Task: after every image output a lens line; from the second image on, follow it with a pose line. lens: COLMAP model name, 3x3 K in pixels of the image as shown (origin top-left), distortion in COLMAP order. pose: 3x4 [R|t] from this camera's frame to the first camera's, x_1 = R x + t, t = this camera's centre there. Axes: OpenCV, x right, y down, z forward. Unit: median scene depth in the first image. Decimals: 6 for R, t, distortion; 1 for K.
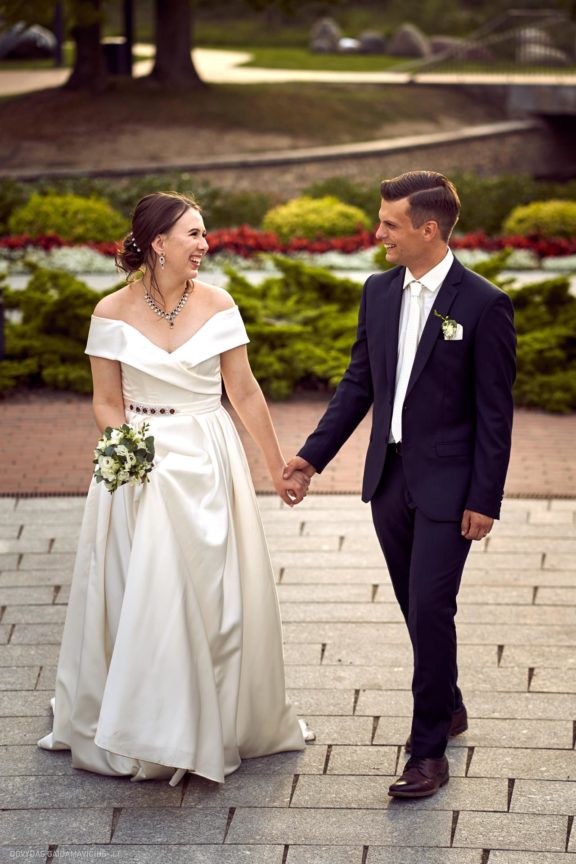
lens RADIAL K [[2050.5, 0, 288.0], [0, 2050.5, 432.0], [0, 0, 1]] dist [0.034368, 0.044302]
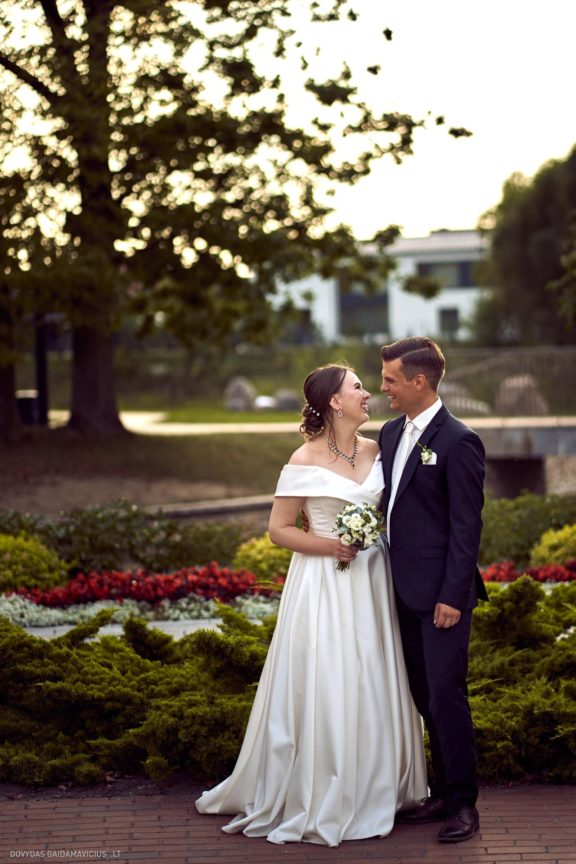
lens RADIAL K [[2050.5, 0, 288.0], [0, 2050.5, 432.0], [0, 0, 1]] dist [0.034368, 0.044302]
pose [[0.998469, -0.026170, 0.048722, -0.015134], [0.034487, 0.983318, -0.178593, -0.003276], [-0.043236, 0.180000, 0.982716, 0.101600]]
